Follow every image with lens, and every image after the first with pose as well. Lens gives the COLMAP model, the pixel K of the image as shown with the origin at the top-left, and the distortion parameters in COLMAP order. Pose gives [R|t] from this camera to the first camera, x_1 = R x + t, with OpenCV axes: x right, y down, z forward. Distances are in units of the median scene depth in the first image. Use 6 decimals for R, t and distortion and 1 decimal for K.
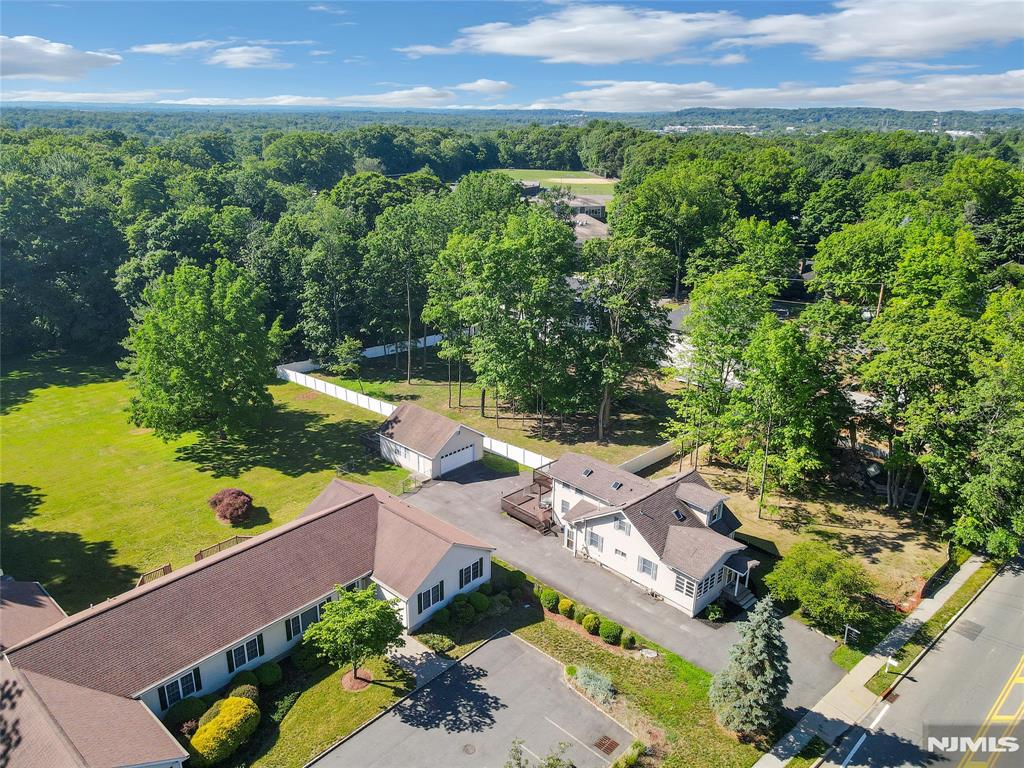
lens RADIAL K [[743.3, 0, 511.2], [0, 743.3, 393.0], [0, 0, 1]] dist [0.013007, 0.006402]
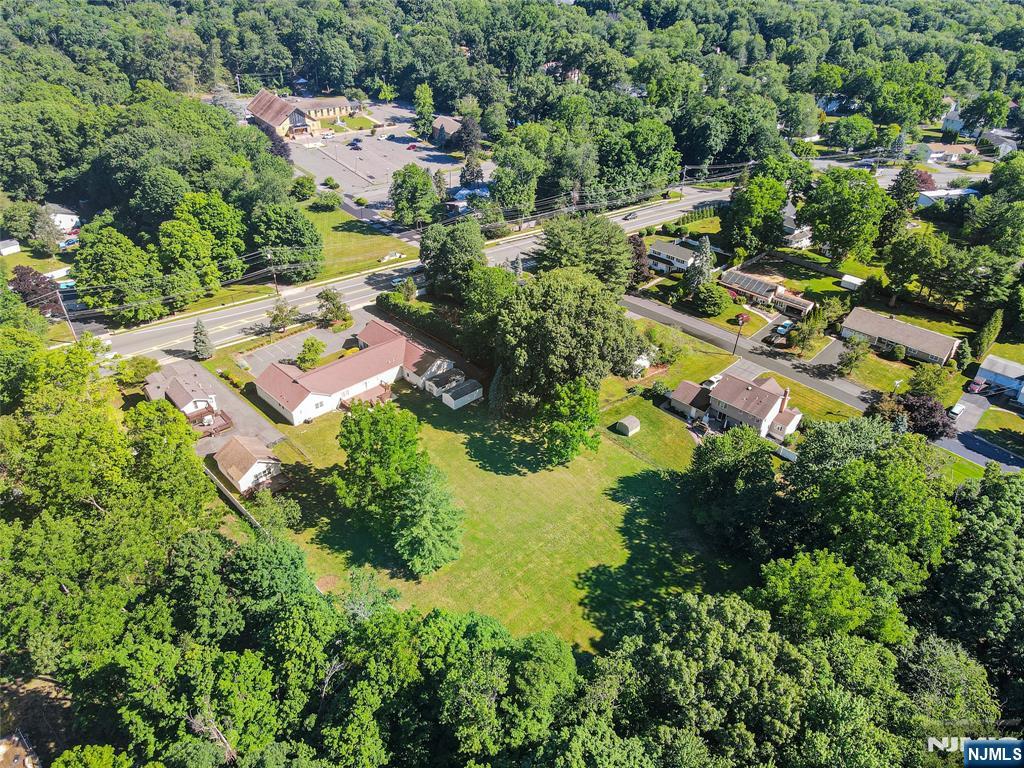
lens RADIAL K [[755.6, 0, 508.2], [0, 755.6, 381.5], [0, 0, 1]] dist [0.010124, 0.009151]
pose [[-0.997010, -0.064456, 0.042610, -0.999153], [-0.004511, 0.599083, 0.800674, -1.861637], [-0.077135, 0.798088, -0.597583, 2.478094]]
